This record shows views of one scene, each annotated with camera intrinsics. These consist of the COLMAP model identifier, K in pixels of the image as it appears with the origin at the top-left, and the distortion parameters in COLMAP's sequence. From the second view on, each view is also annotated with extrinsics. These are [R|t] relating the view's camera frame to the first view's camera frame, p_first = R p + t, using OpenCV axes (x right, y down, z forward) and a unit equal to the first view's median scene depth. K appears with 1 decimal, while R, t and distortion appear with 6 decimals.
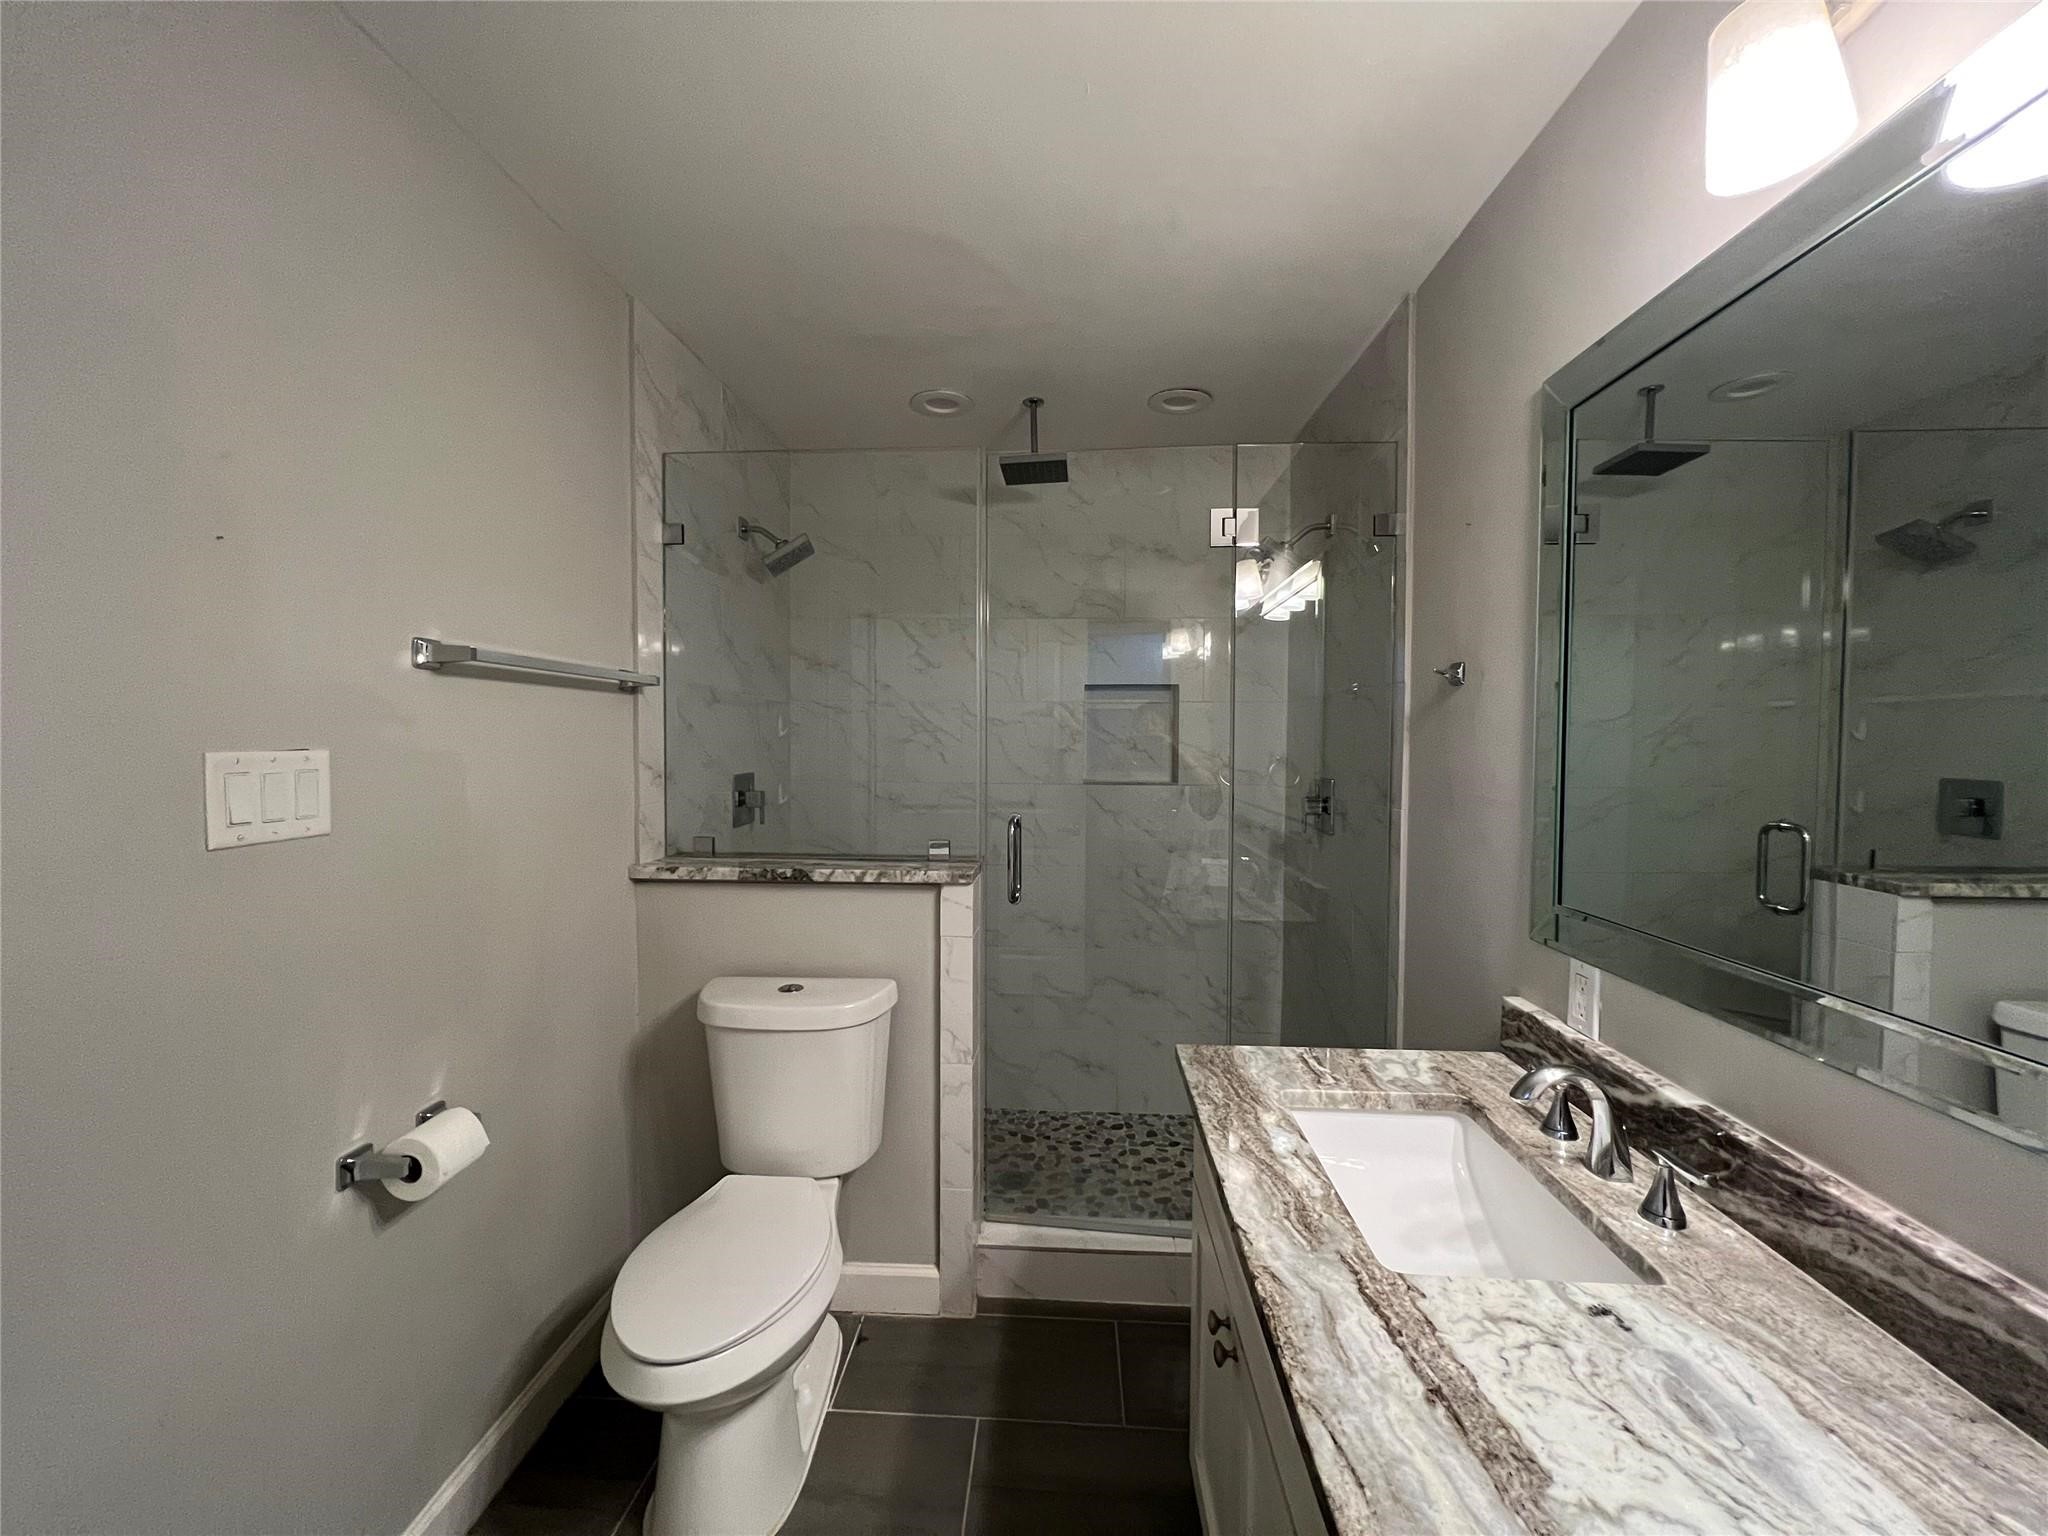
lens RADIAL K [[811.3, 0, 1024.0], [0, 811.3, 768.0], [0, 0, 1]] dist [0.000219, 0.000150]
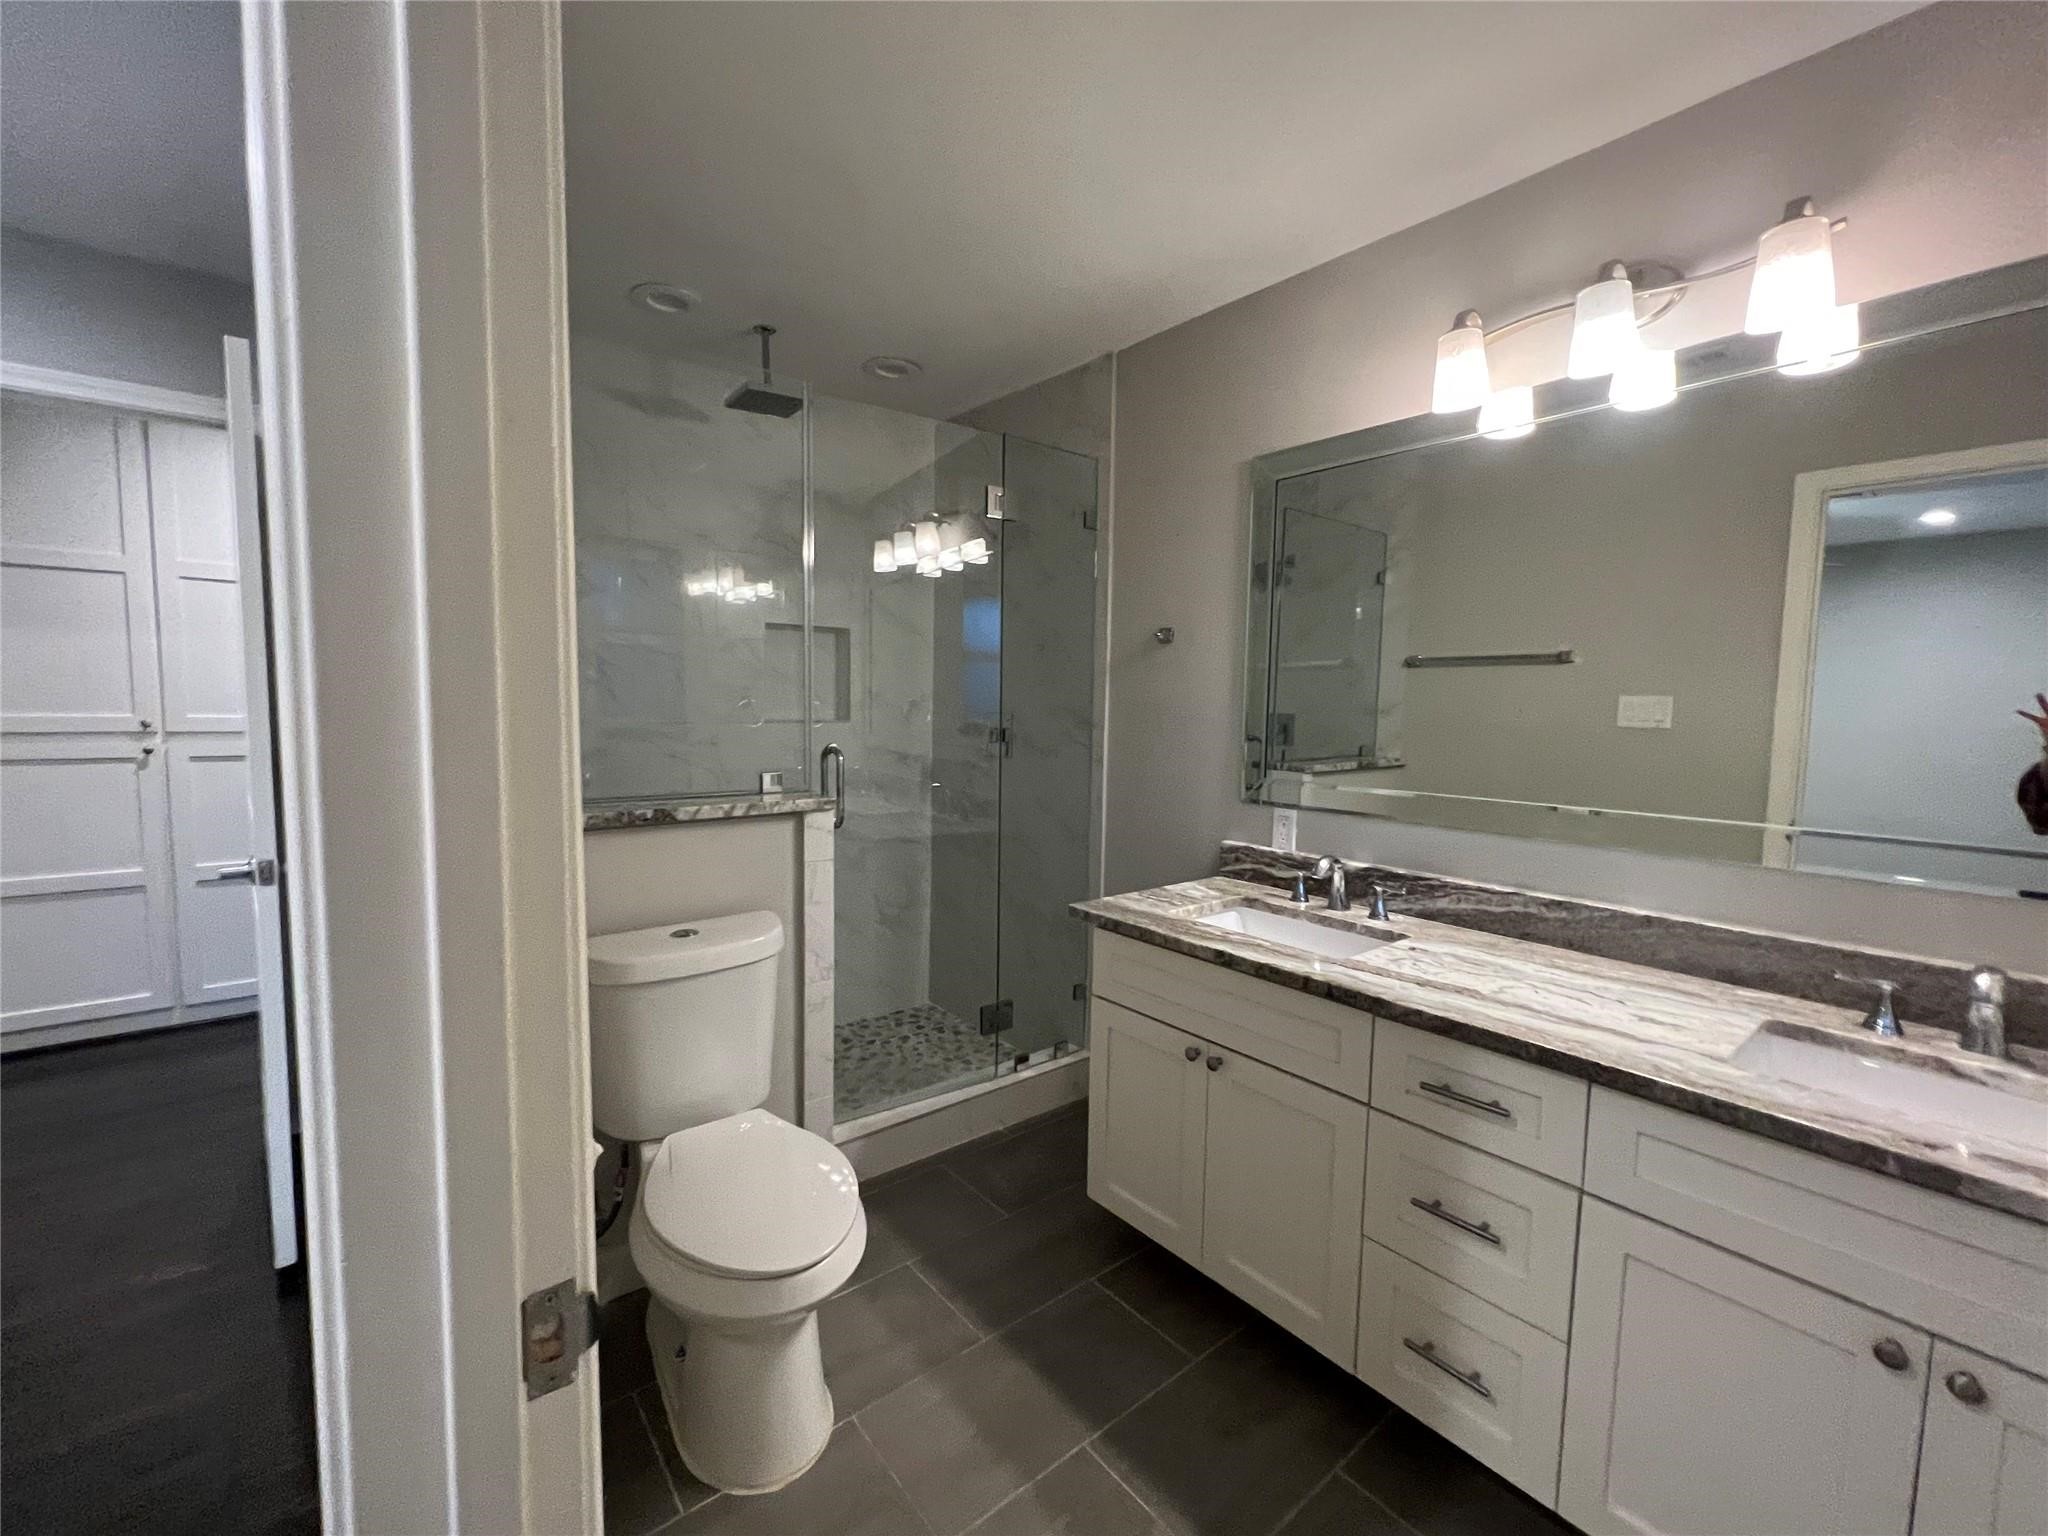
lens RADIAL K [[820.7, 0, 1024.0], [0, 820.7, 768.0], [0, 0, 1]] dist [-0.000748, -0.000040]
pose [[0.748966, -0.047881, 0.660876, -0.583186], [0.009784, 0.998076, 0.061223, 0.026574], [-0.662536, -0.039388, 0.747993, 0.040905]]
